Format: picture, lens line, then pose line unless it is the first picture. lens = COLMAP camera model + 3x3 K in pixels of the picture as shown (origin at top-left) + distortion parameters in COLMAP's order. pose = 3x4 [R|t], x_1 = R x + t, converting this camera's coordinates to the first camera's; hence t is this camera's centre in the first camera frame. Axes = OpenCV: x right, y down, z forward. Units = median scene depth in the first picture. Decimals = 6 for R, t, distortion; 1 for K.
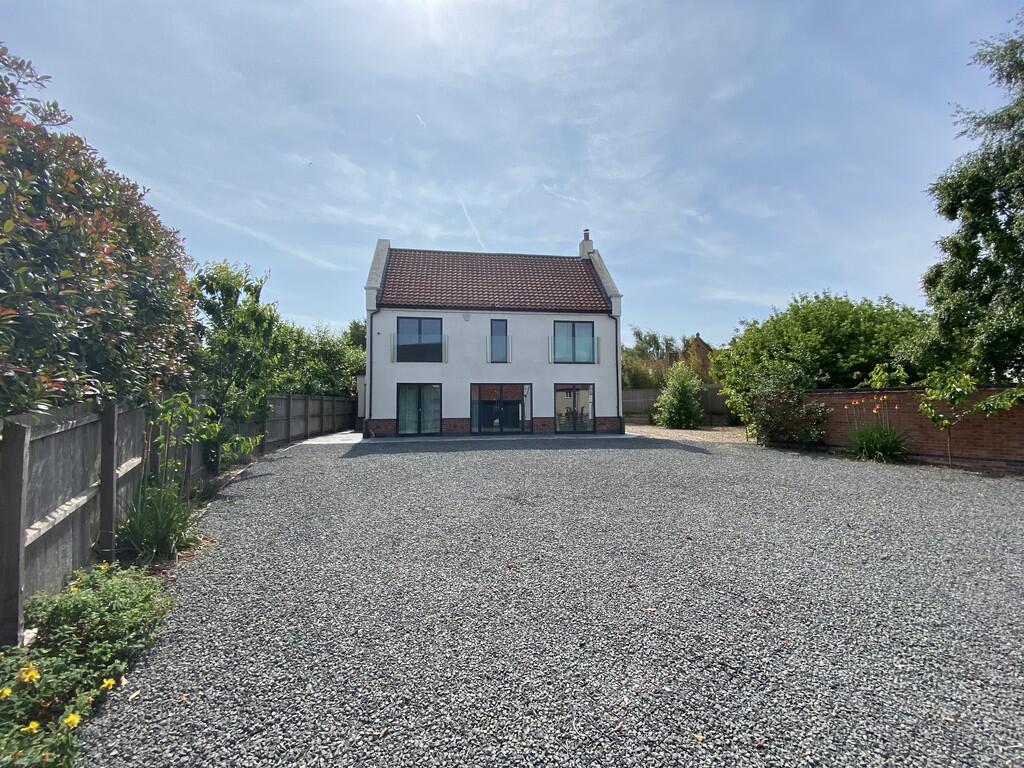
lens RADIAL K [[413.6, 0, 512.0], [0, 413.6, 384.0], [0, 0, 1]] dist [-0.000154, -0.000038]
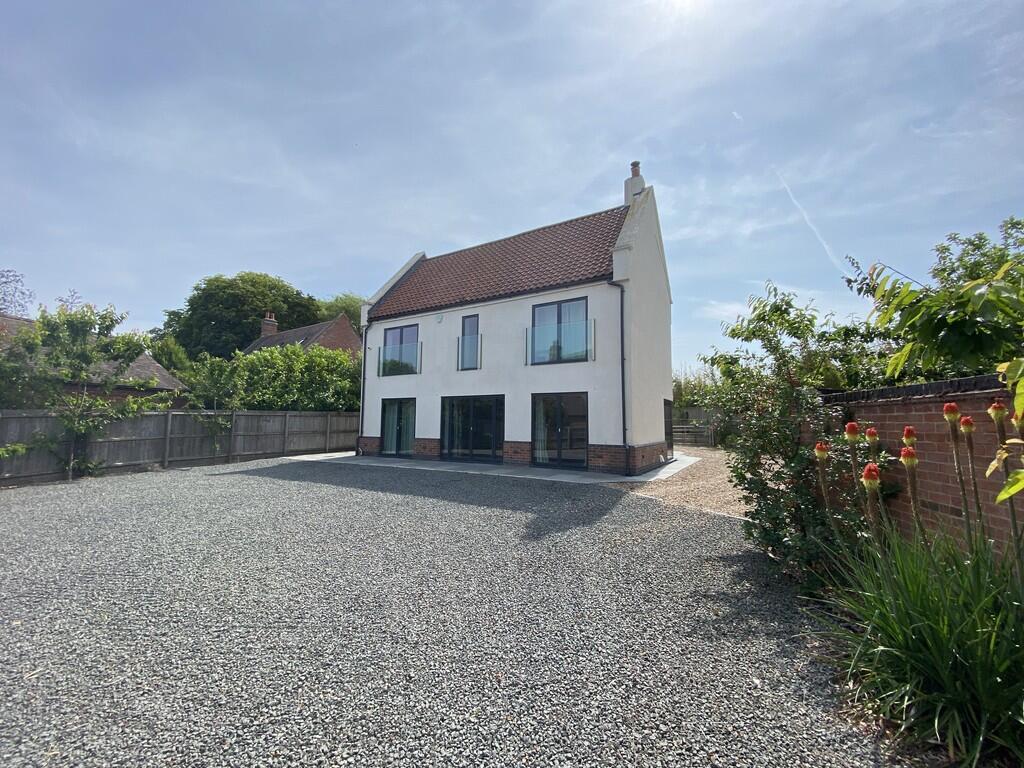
lens RADIAL K [[413.6, 0, 512.0], [0, 413.6, 384.0], [0, 0, 1]] dist [-0.000154, -0.000038]
pose [[0.784049, -0.046134, -0.618982, 0.516821], [0.031427, 0.998906, -0.034643, 0.005536], [0.619903, 0.007709, 0.784640, 0.430398]]
